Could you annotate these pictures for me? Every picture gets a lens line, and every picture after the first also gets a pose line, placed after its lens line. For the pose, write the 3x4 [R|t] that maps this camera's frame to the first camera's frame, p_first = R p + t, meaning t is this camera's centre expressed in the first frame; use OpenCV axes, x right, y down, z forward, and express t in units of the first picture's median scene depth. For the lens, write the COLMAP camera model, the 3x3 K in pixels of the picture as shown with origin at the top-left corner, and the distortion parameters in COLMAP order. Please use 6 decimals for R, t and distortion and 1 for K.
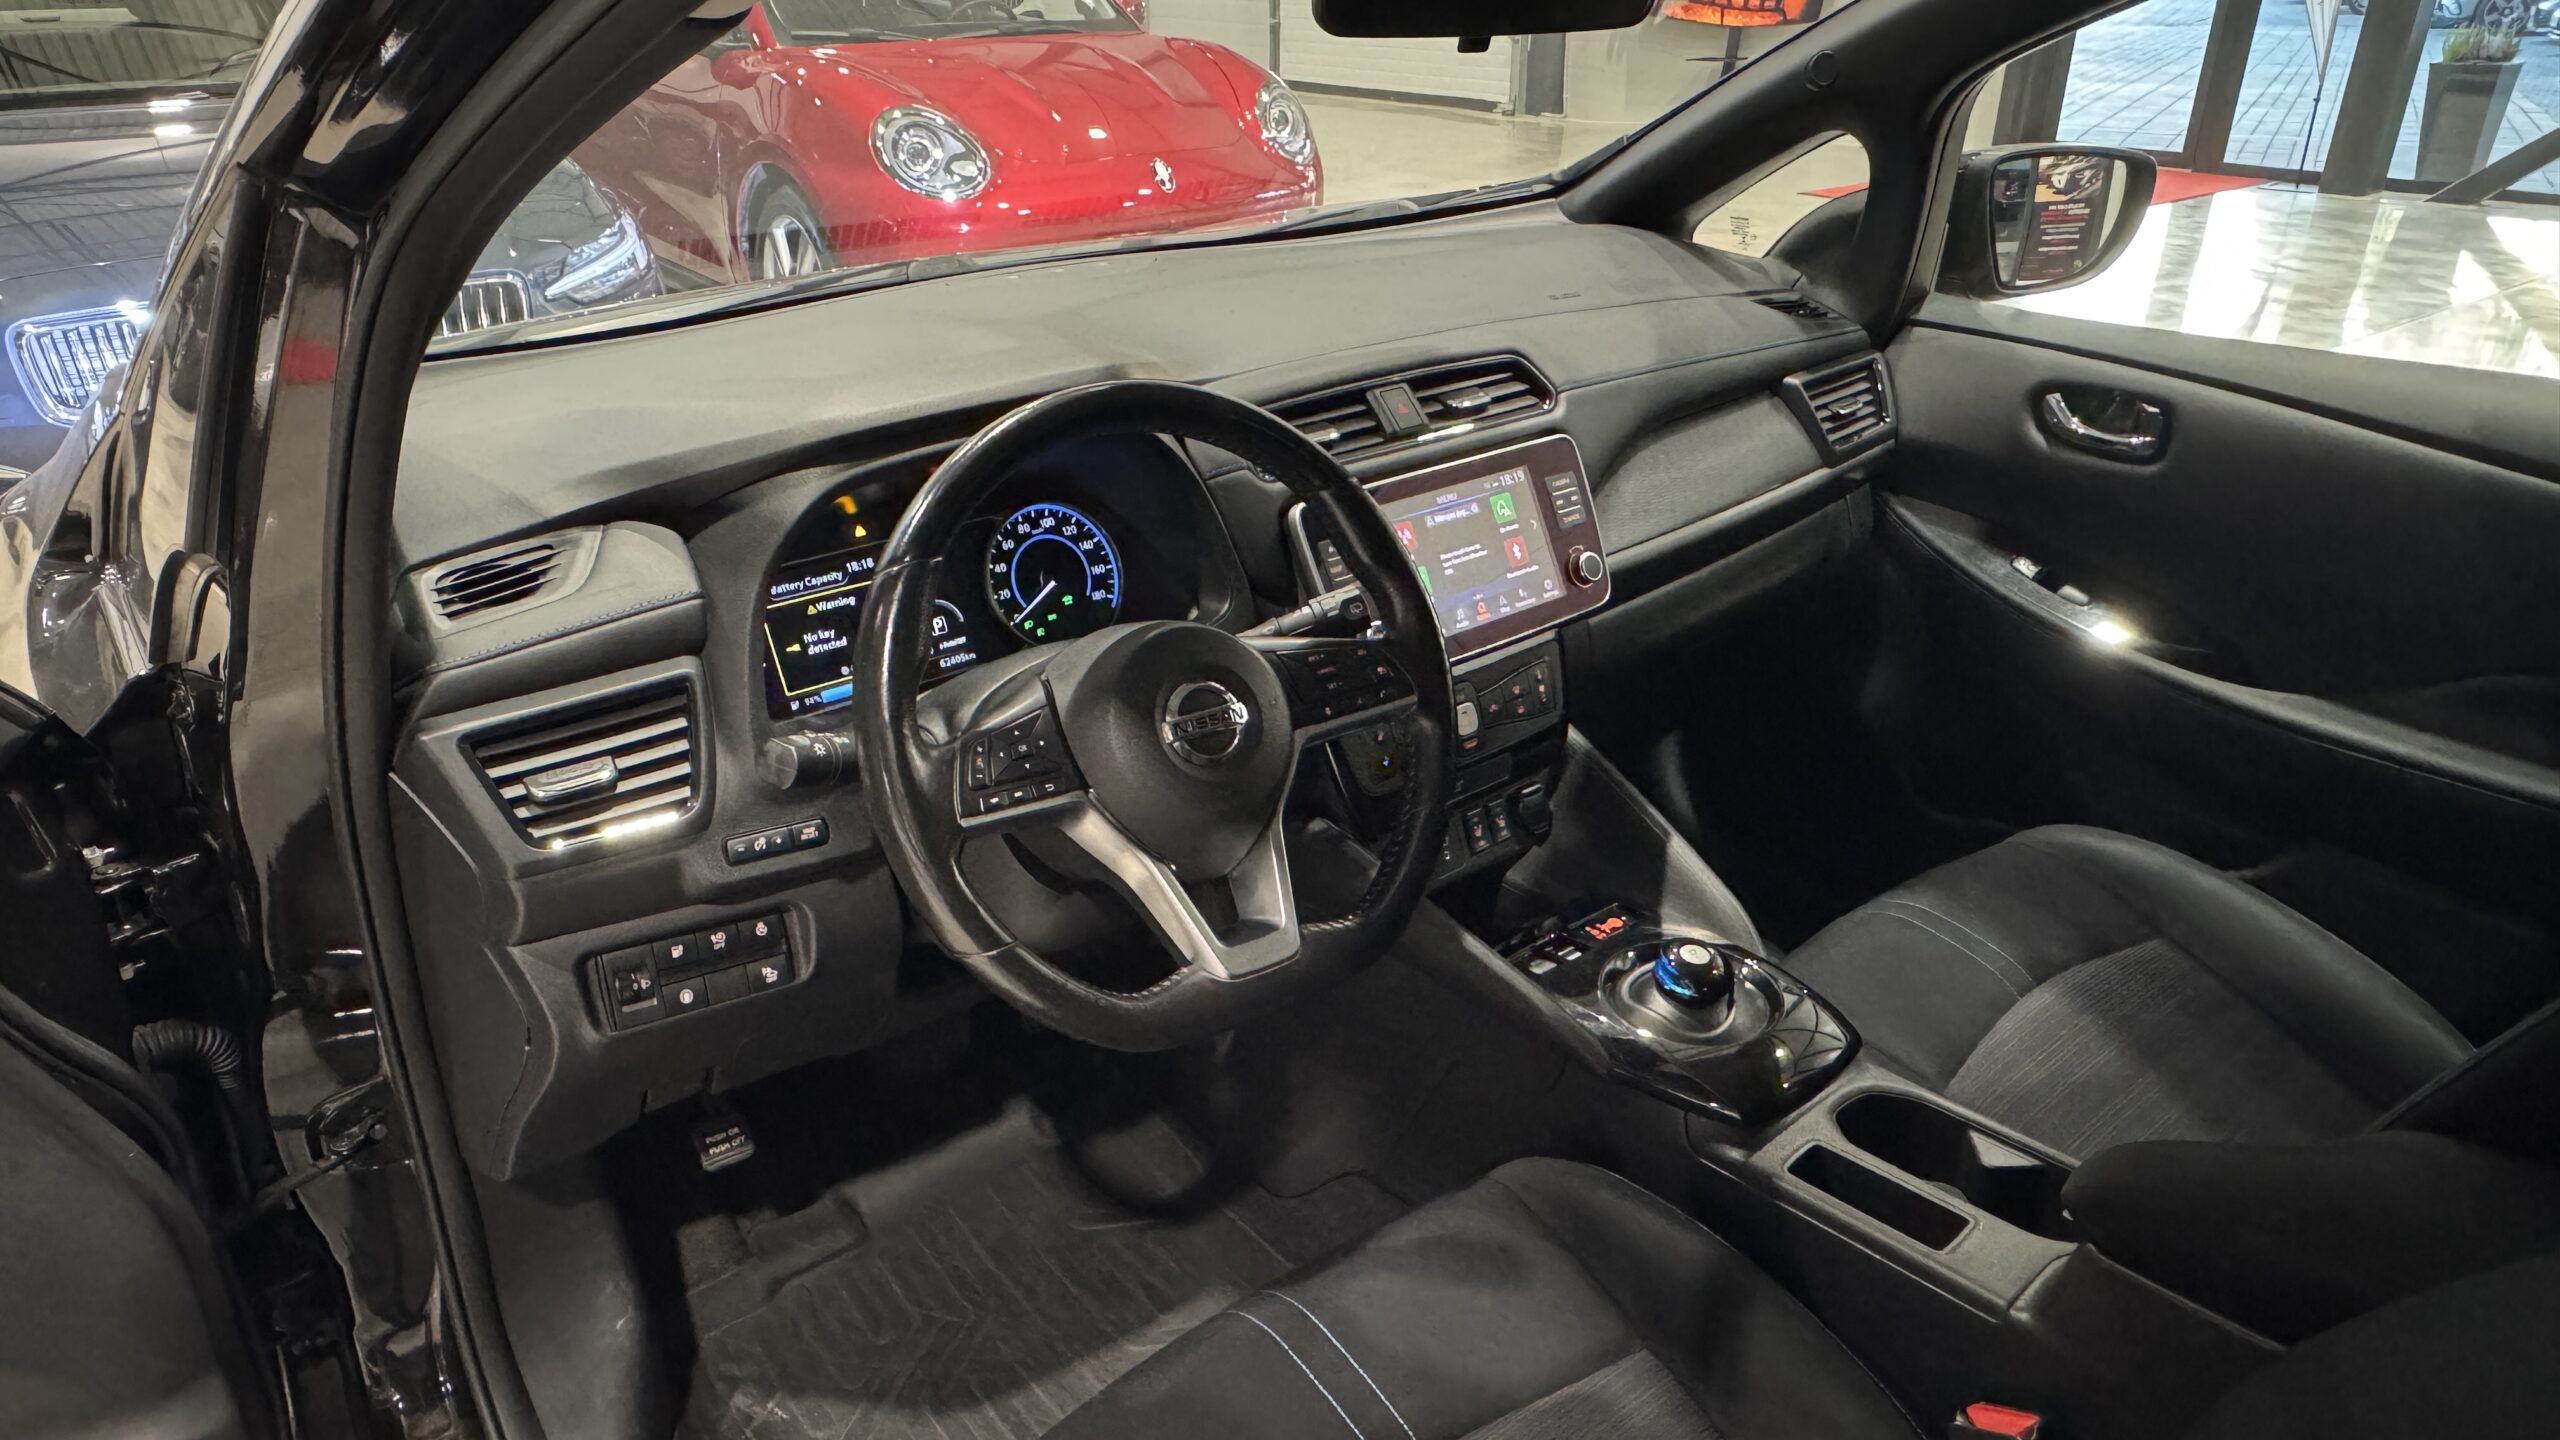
lens RADIAL K [[1615.8, 0, 1280.0], [0, 1615.8, 720.0], [0, 0, 1]] dist [-0.000811, 0.000619]
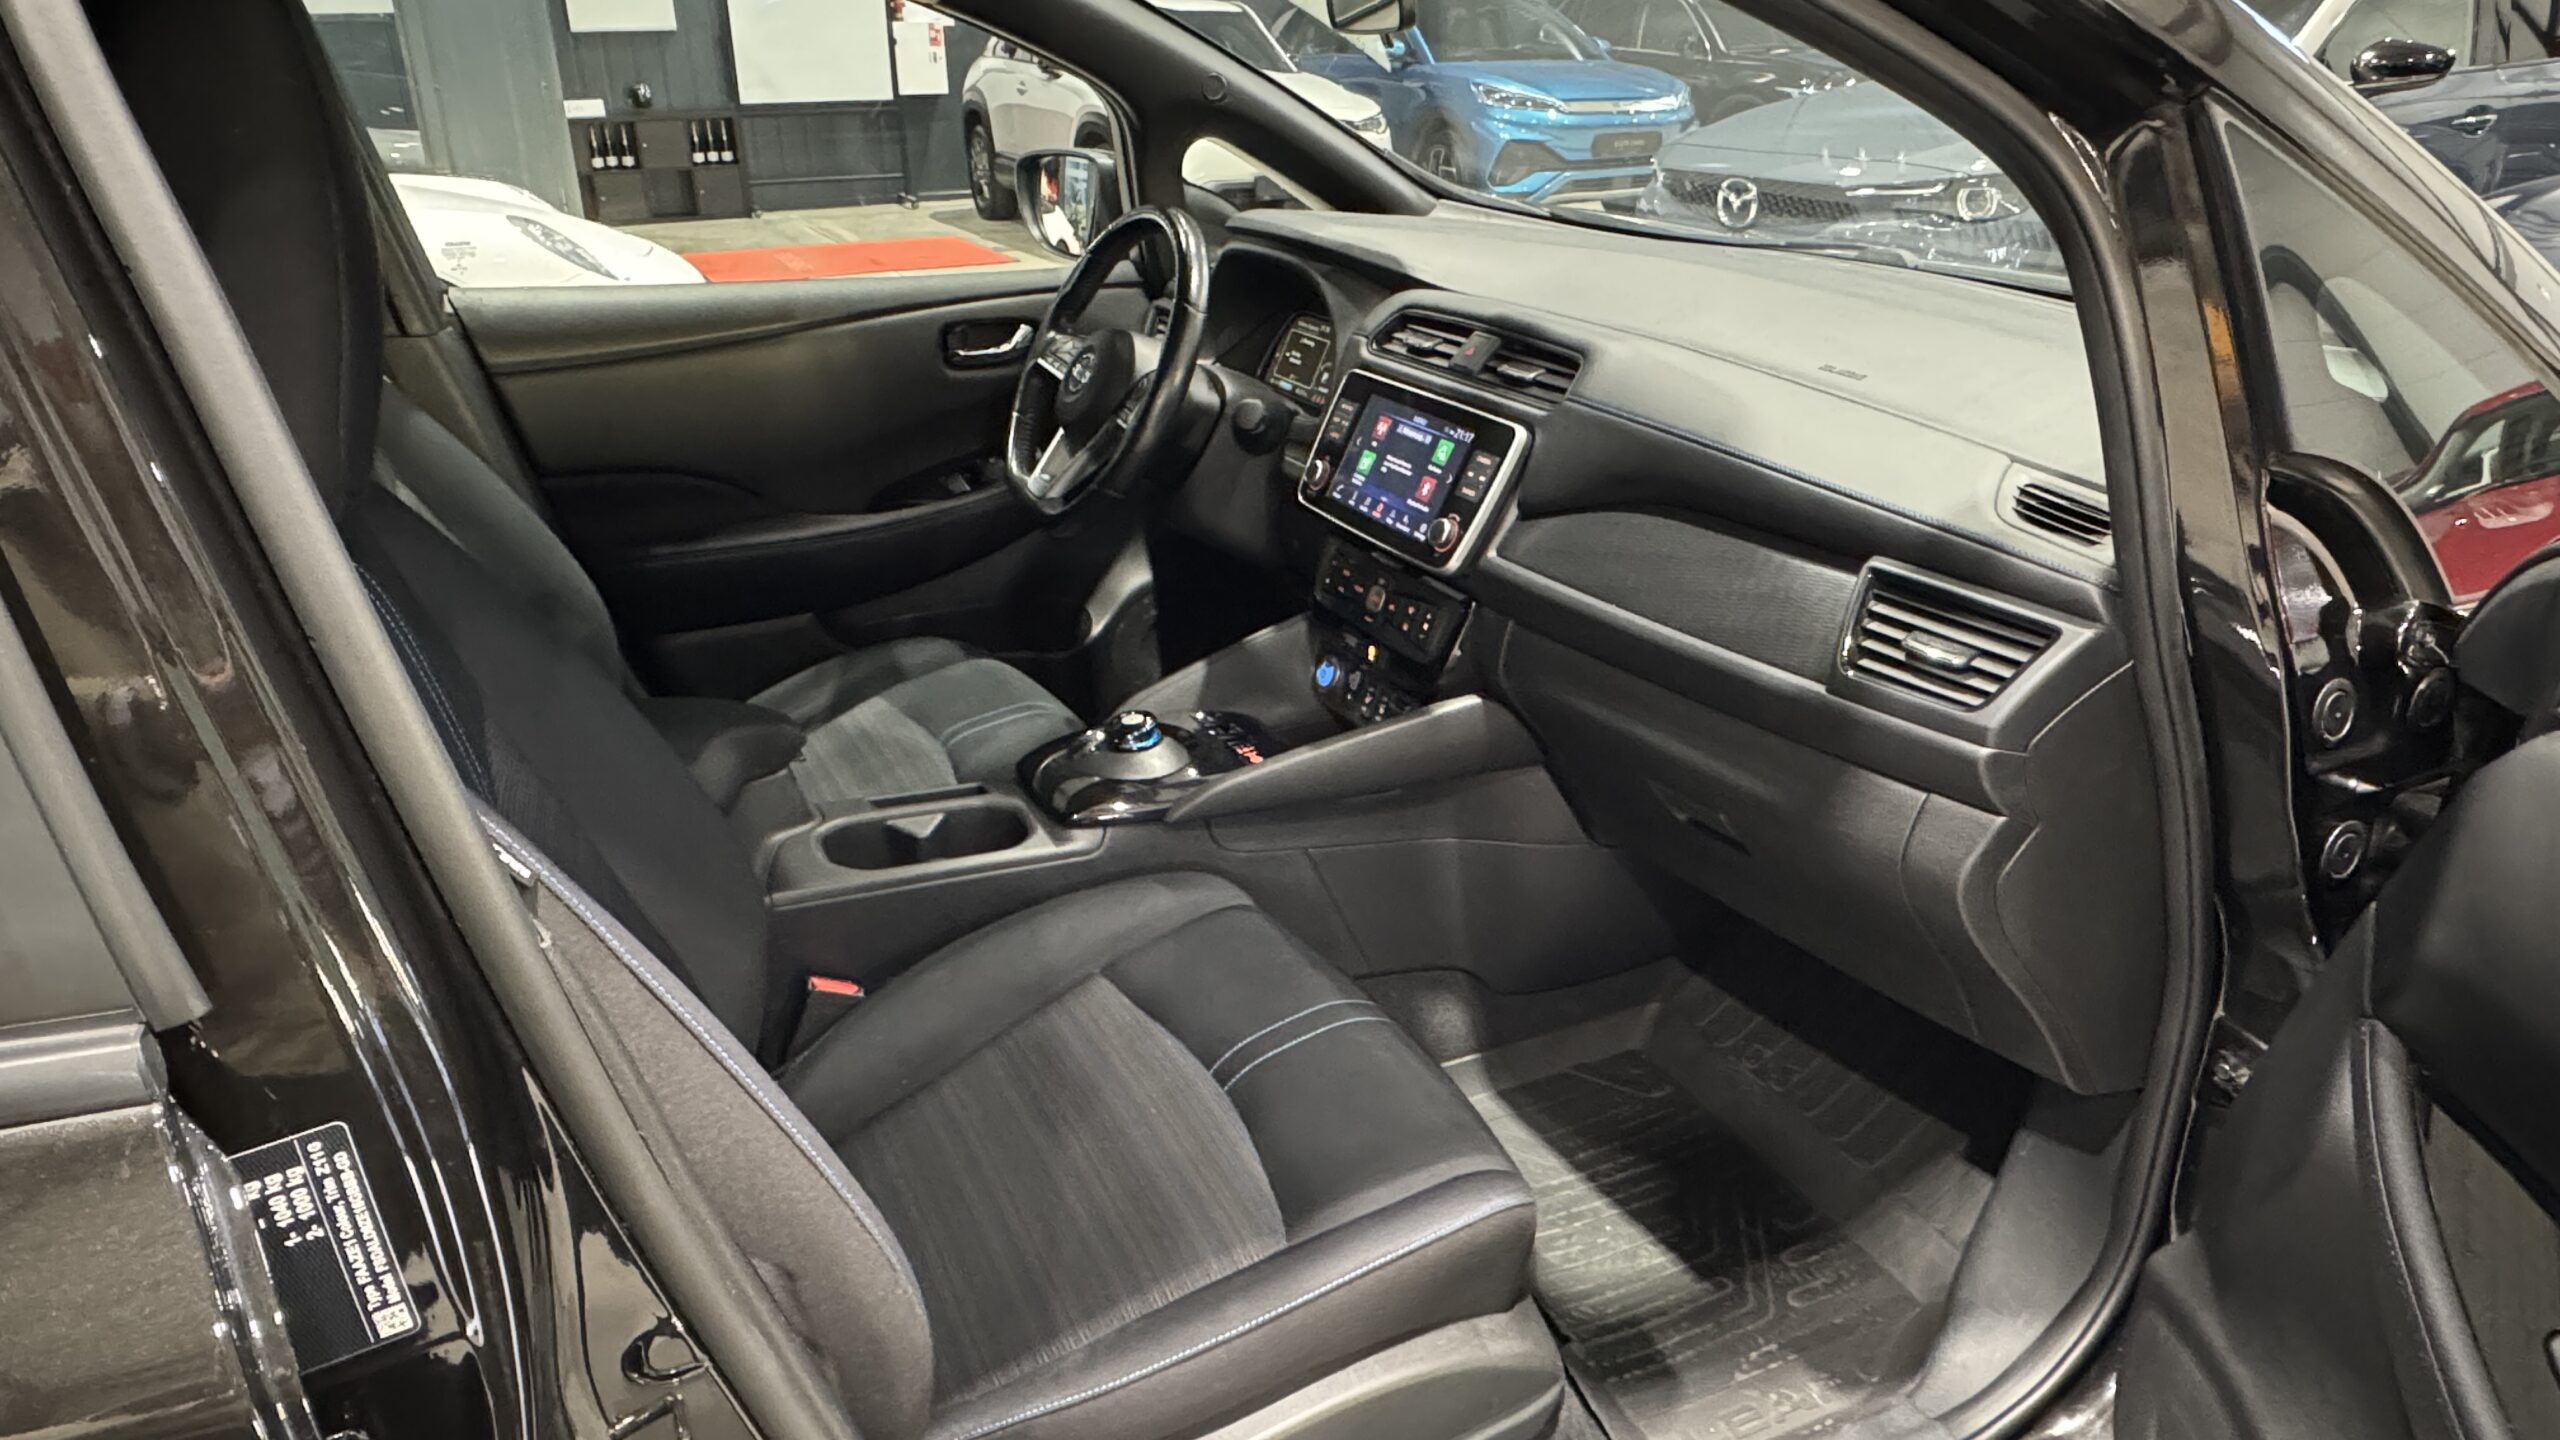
lens RADIAL K [[1596.6, 0, 1280.0], [0, 1596.6, 720.0], [0, 0, 1]] dist [0.002145, 0.000244]
pose [[-0.212070, 0.395953, -0.893447, 1.208590], [-0.416638, 0.790359, 0.449161, -0.427041], [0.883991, 0.467497, -0.002642, 0.956190]]
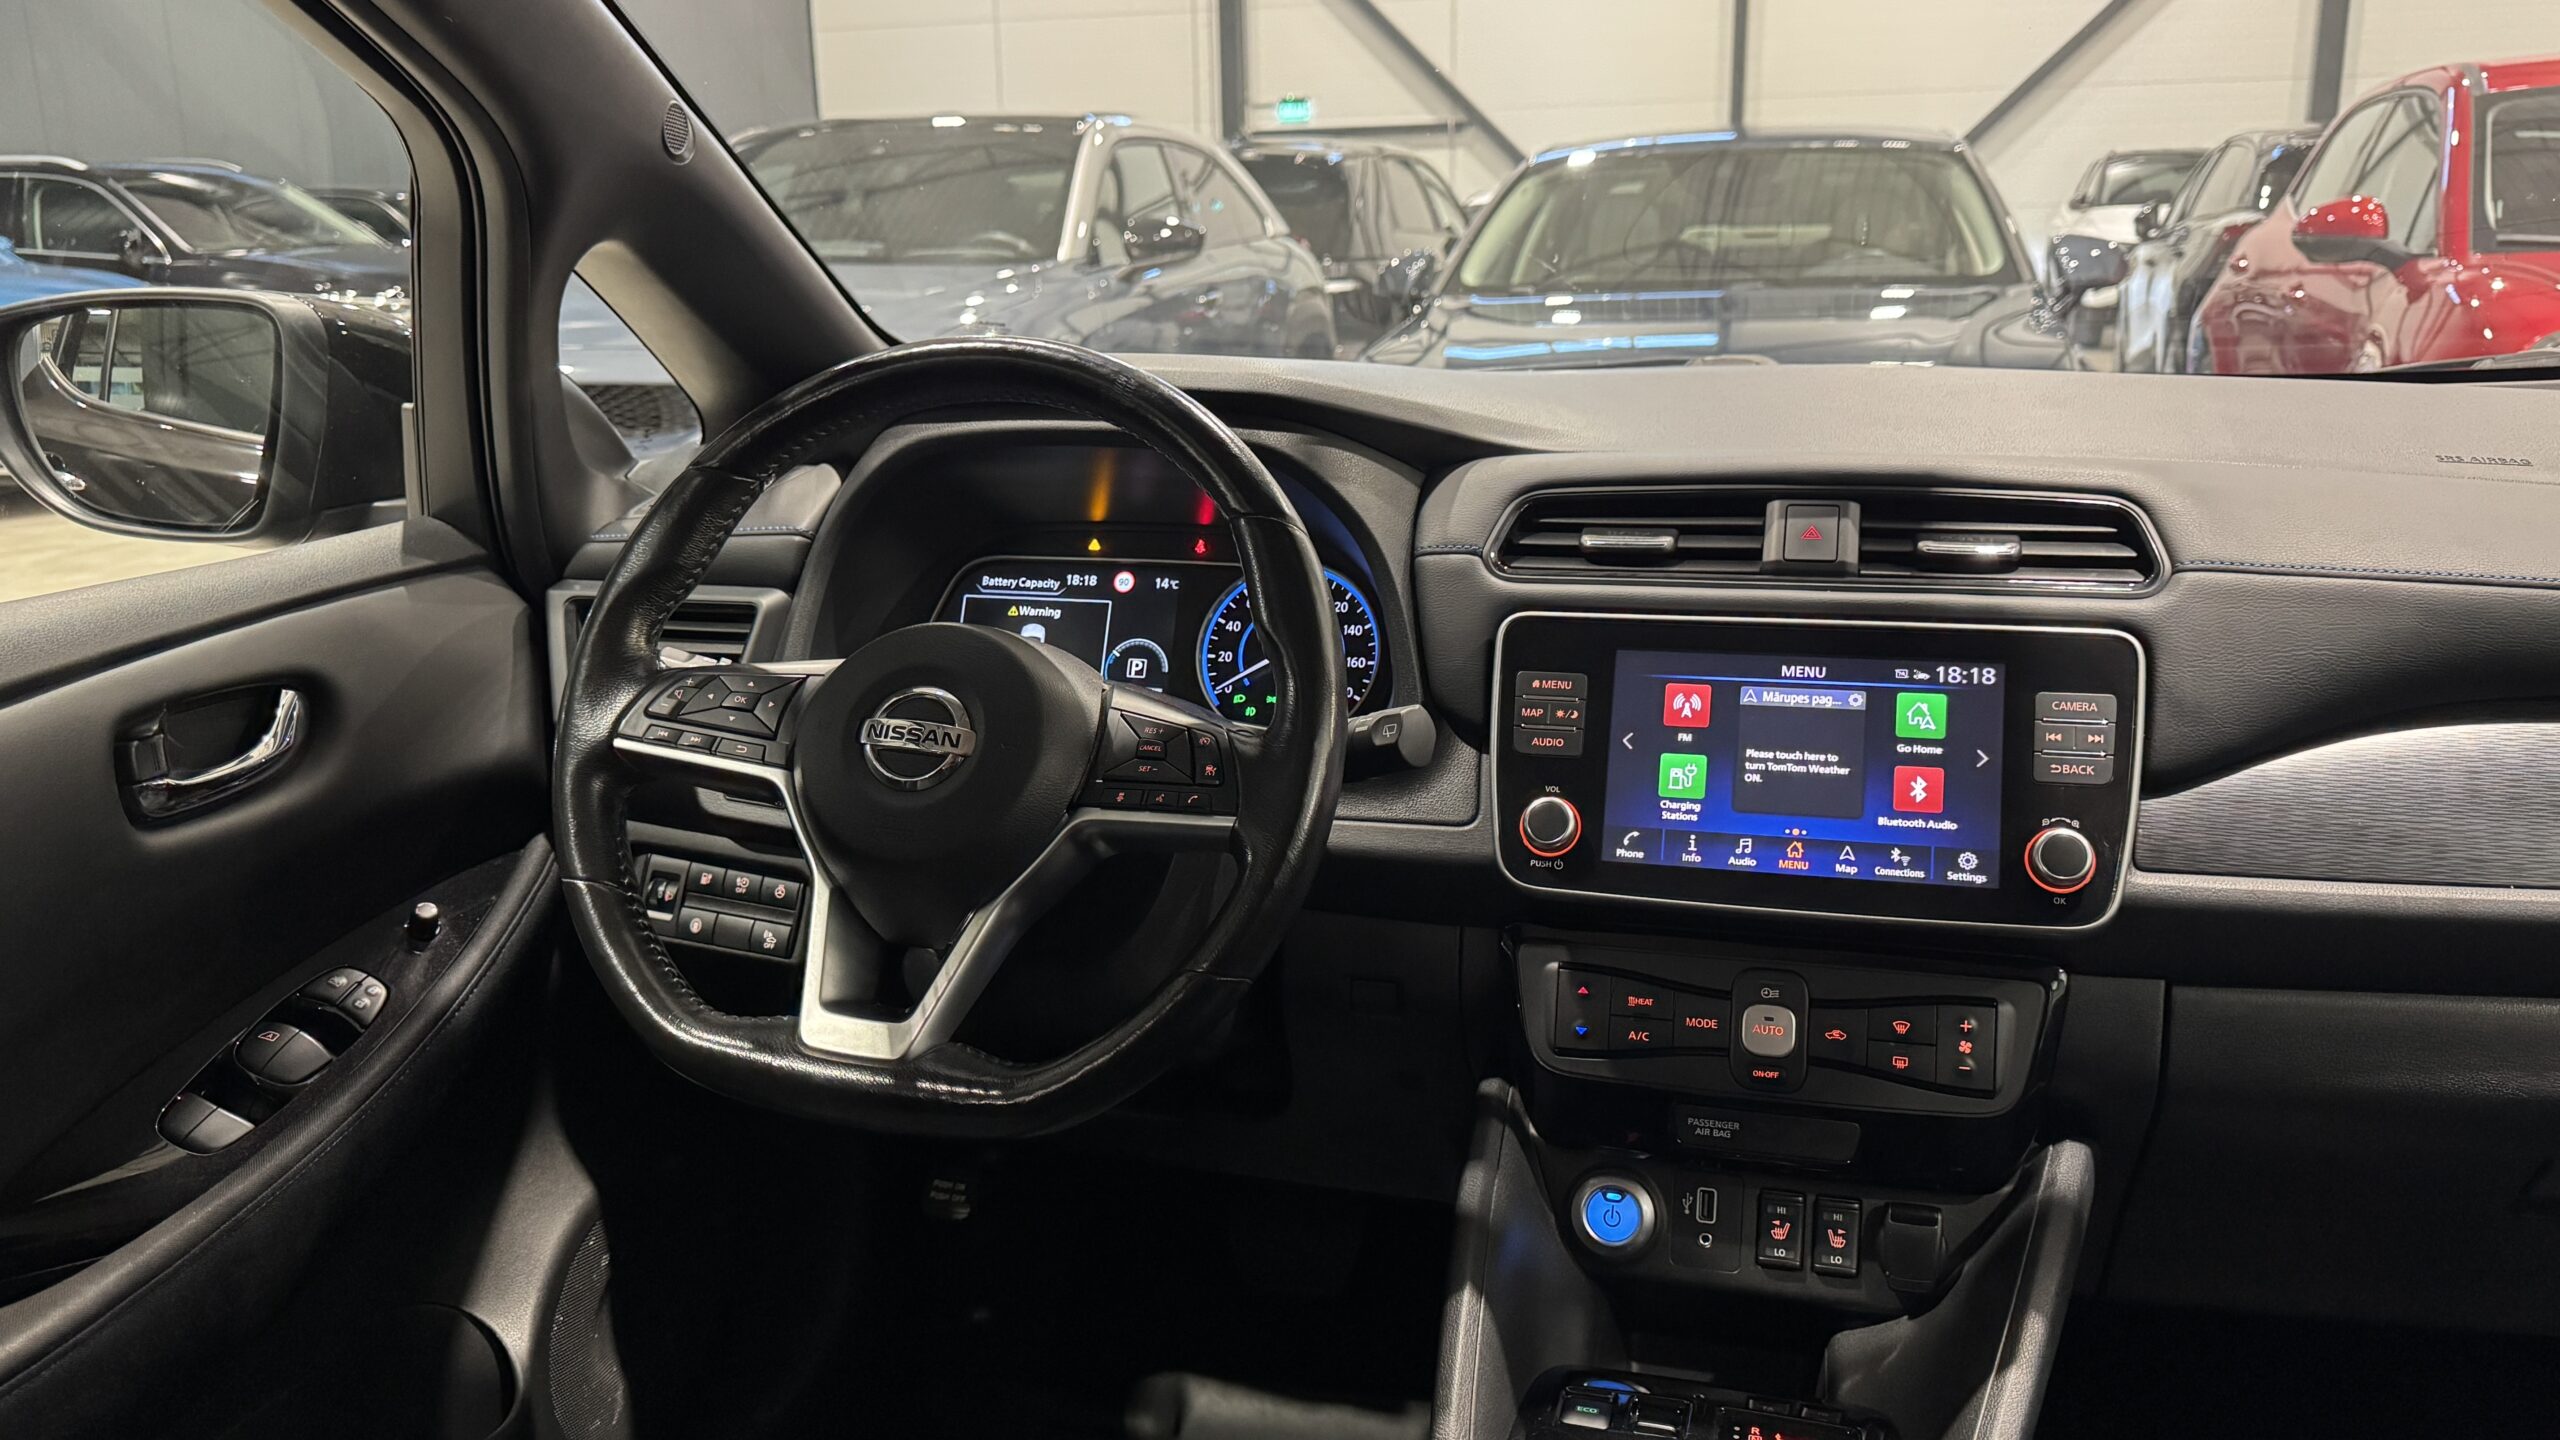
lens RADIAL K [[1959.3, 0, 1280.0], [0, 1959.3, 720.0], [0, 0, 1]] dist [0.188482, -0.457367]
pose [[0.579570, 0.197008, -0.790750, 0.566336], [-0.339028, 0.940670, -0.014127, -0.036739], [0.741052, 0.276274, 0.611976, 0.357190]]
